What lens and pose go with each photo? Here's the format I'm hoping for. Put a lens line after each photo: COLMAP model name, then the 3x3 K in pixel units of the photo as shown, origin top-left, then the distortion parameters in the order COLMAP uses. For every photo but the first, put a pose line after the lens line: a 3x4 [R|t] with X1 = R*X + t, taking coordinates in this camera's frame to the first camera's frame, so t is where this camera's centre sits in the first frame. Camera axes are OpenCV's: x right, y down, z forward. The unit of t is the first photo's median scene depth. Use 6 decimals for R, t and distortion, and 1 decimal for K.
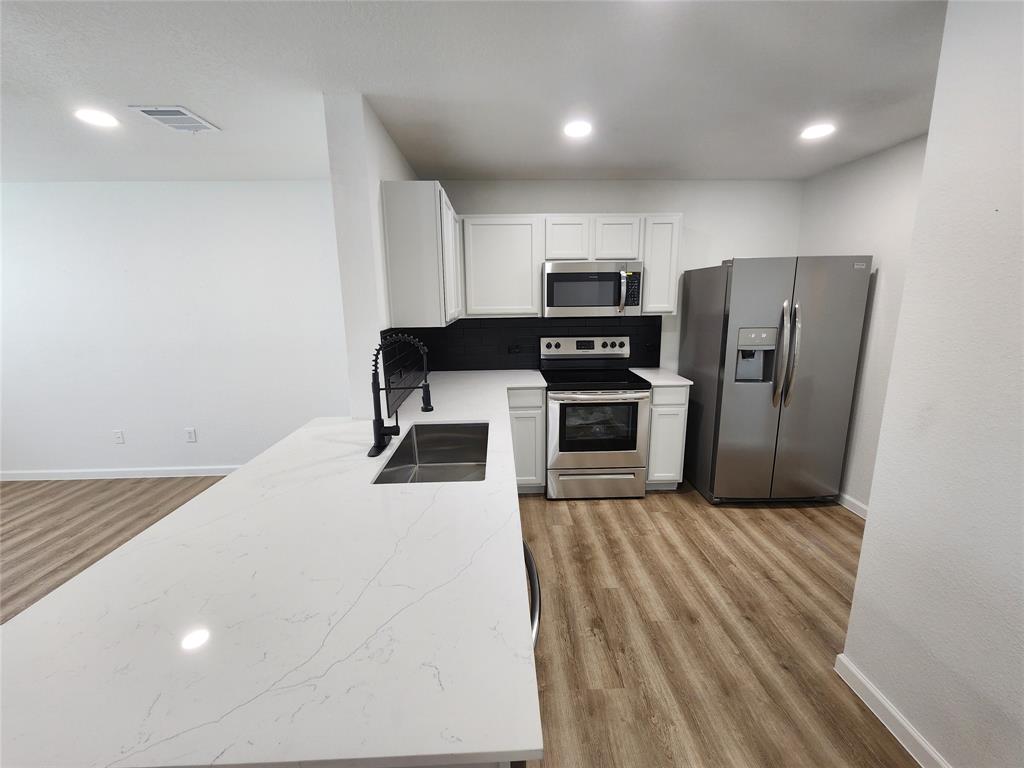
lens RADIAL K [[423.6, 0, 514.5], [0, 423.6, 380.4], [0, 0, 1]] dist [-0.000292, -0.000706]
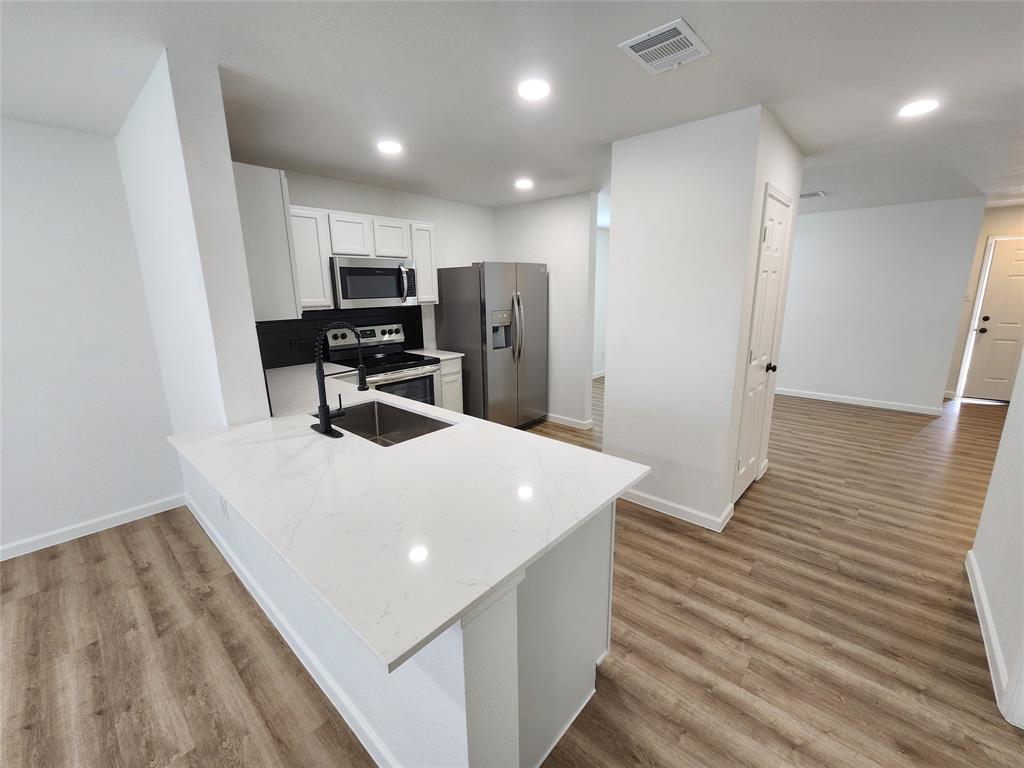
lens RADIAL K [[423.6, 0, 514.5], [0, 423.6, 380.4], [0, 0, 1]] dist [-0.000292, -0.000706]
pose [[0.692290, -0.153331, 0.705141, -0.411470], [0.144470, 0.986831, 0.072747, 0.012042], [-0.707010, 0.051510, 0.705326, -0.037650]]
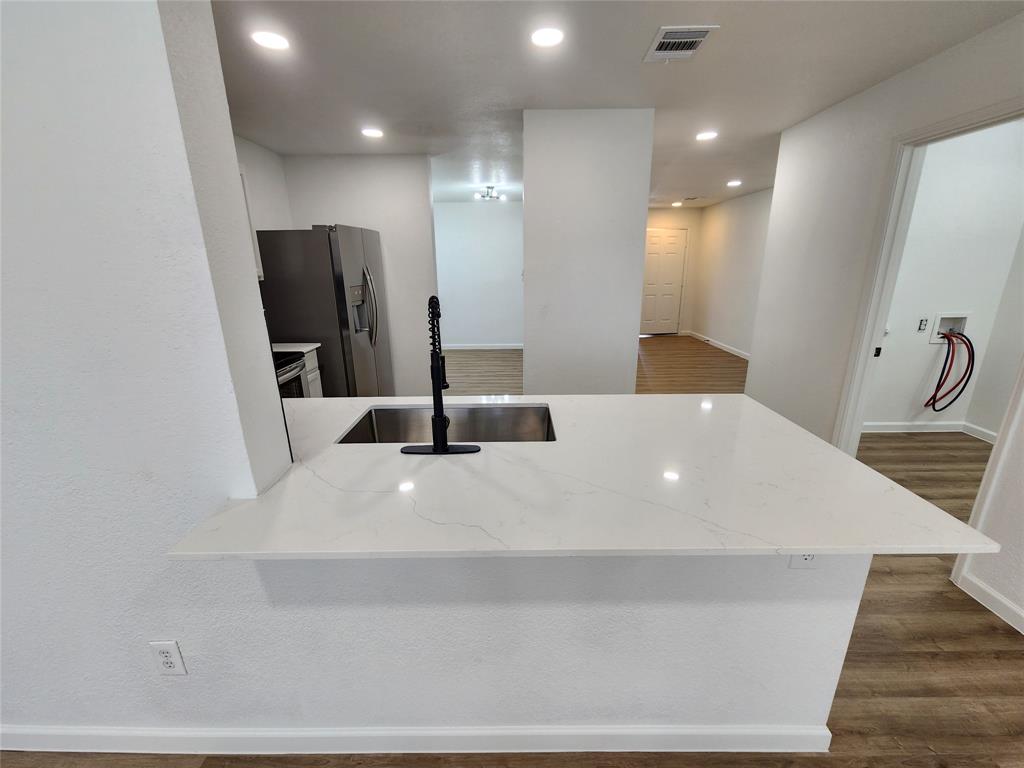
lens RADIAL K [[419.8, 0, 515.1], [0, 419.8, 382.3], [0, 0, 1]] dist [0.000453, -0.002096]
pose [[0.041804, -0.268593, 0.962346, -0.575107], [0.203955, 0.945200, 0.254948, -0.071139], [-0.978087, 0.185618, 0.094294, 0.447551]]
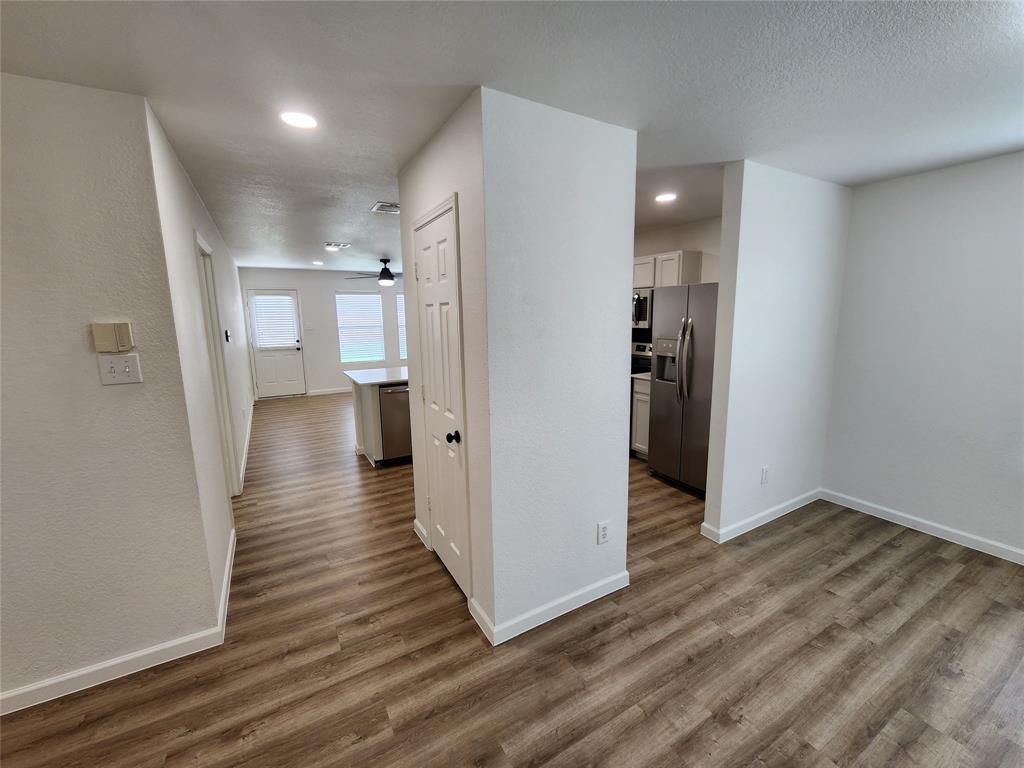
lens RADIAL K [[423.6, 0, 514.5], [0, 423.6, 380.4], [0, 0, 1]] dist [-0.000292, -0.000706]
pose [[0.468515, 0.142233, -0.871931, 1.370629], [-0.161061, 0.984167, 0.073998, -0.018235], [0.868650, 0.105764, 0.484005, -0.024961]]
